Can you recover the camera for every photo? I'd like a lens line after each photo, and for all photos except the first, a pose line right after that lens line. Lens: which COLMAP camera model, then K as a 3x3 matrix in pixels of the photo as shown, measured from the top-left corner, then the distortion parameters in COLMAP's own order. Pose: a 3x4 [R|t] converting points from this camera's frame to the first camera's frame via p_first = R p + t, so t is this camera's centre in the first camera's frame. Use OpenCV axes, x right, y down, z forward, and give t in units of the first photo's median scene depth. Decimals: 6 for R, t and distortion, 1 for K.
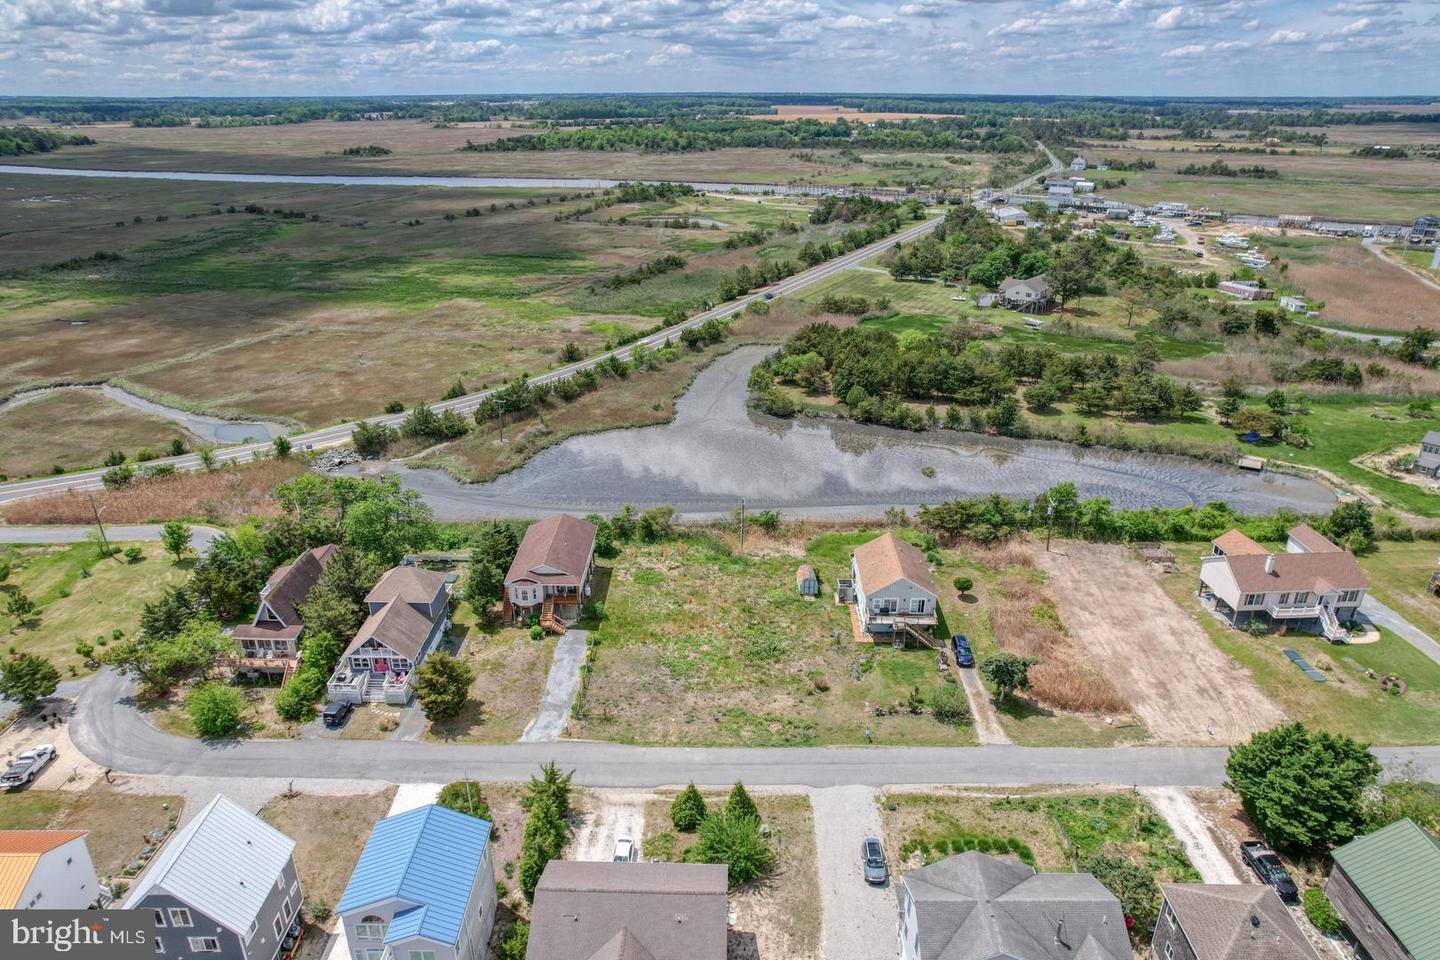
lens RADIAL K [[925.0, 0, 719.3], [0, 925.0, 487.0], [0, 0, 1]] dist [-0.078918, 0.072110]
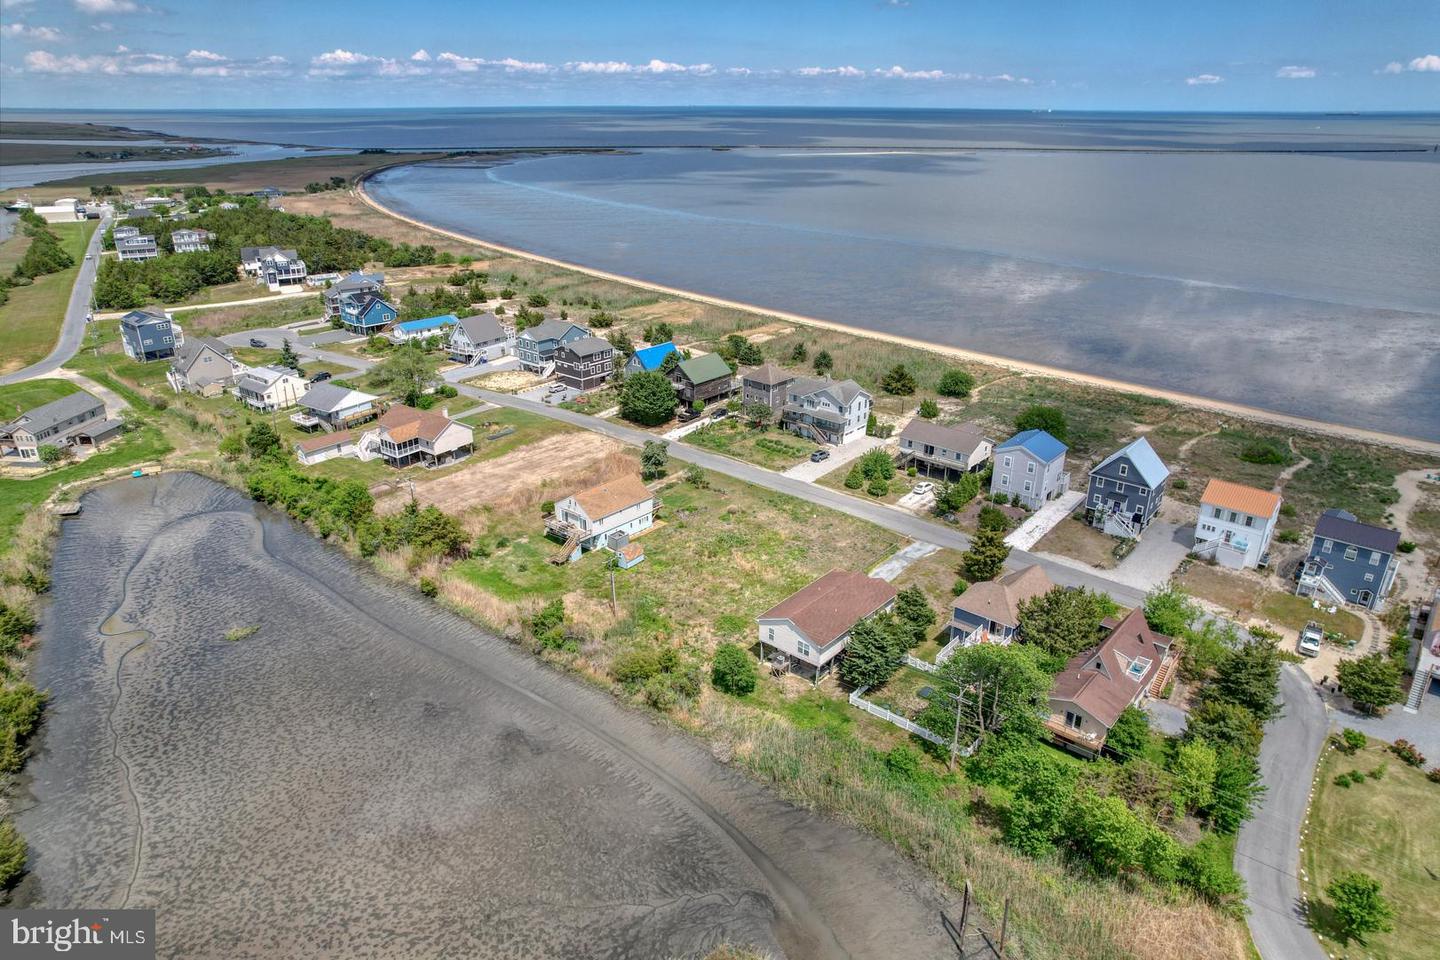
lens RADIAL K [[918.5, 0, 716.4], [0, 918.5, 489.6], [0, 0, 1]] dist [-0.072359, 0.064383]
pose [[-0.761983, -0.253968, 0.595720, -0.559608], [0.255431, 0.727448, 0.636847, -0.568994], [-0.595094, 0.637432, -0.489432, 1.331821]]
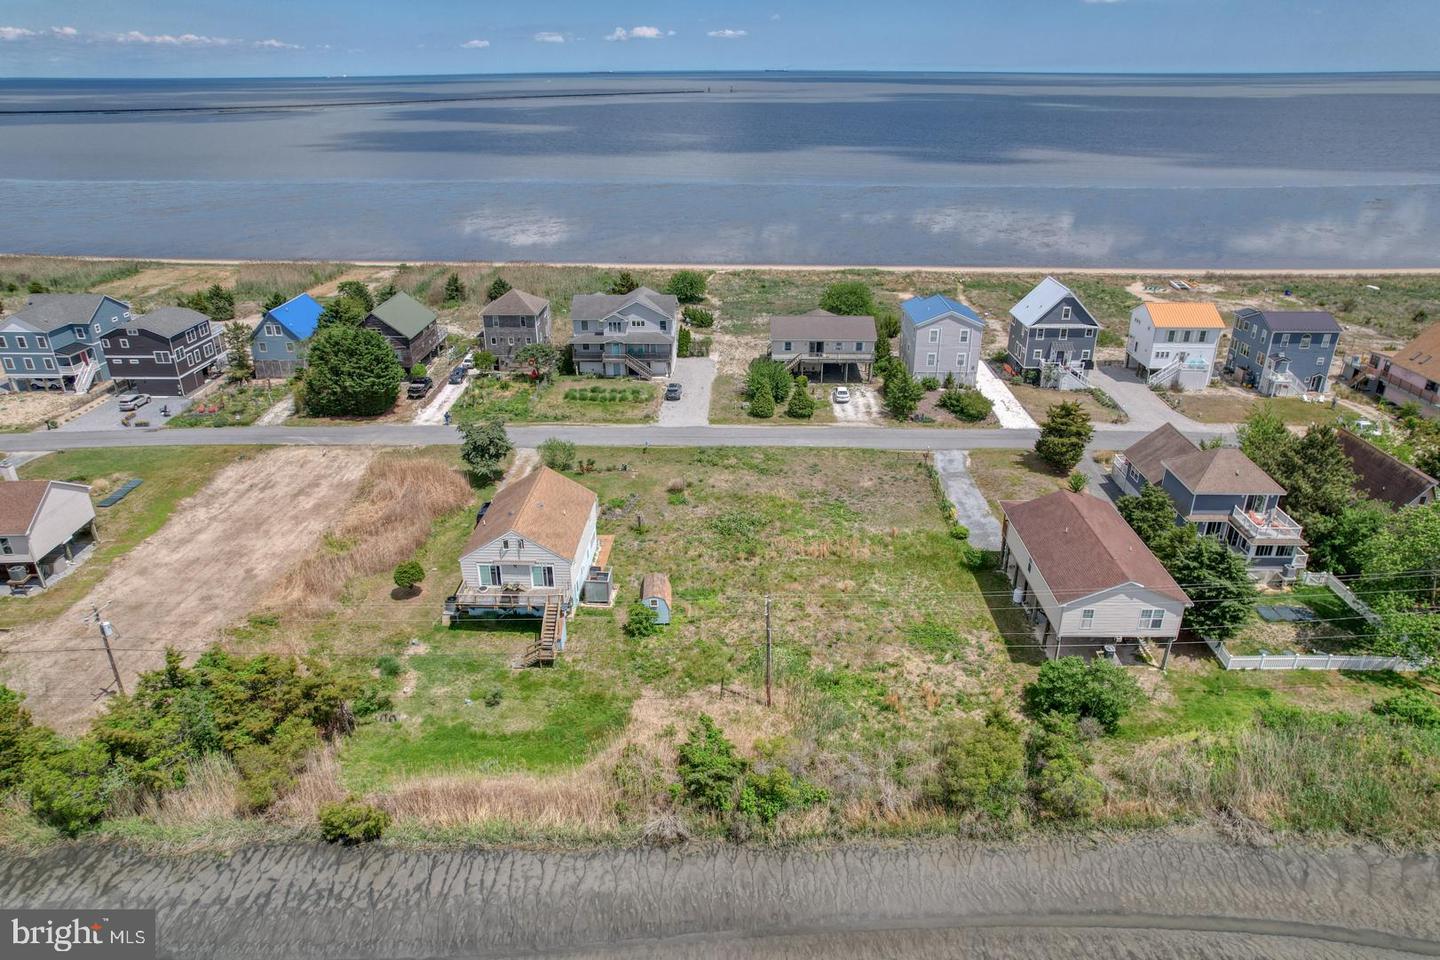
lens RADIAL K [[925.0, 0, 719.3], [0, 925.0, 487.0], [0, 0, 1]] dist [-0.078918, 0.072110]
pose [[-0.999934, 0.000120, 0.011463, 0.045430], [0.008598, 0.669205, 0.743028, -0.363602], [-0.007582, 0.743078, -0.669162, 1.266868]]
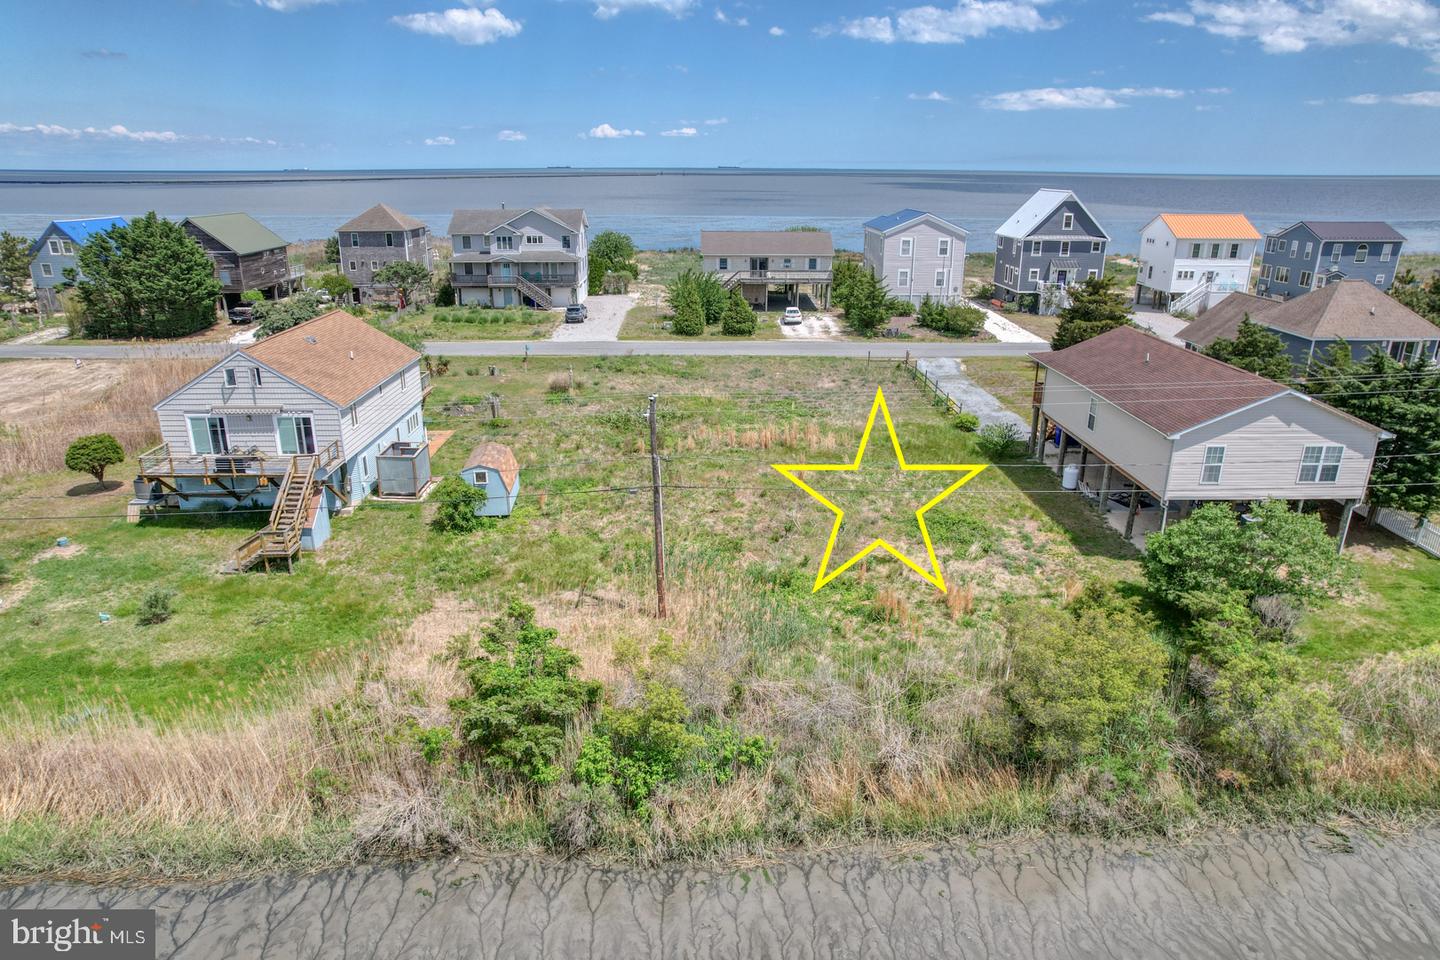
lens RADIAL K [[919.1, 0, 719.3], [0, 919.1, 490.9], [0, 0, 1]] dist [-0.083843, 0.078167]
pose [[-0.999329, 0.008973, -0.035515, 0.017722], [-0.017656, 0.731498, 0.681615, -0.132378], [0.032096, 0.681785, -0.730848, 1.195781]]
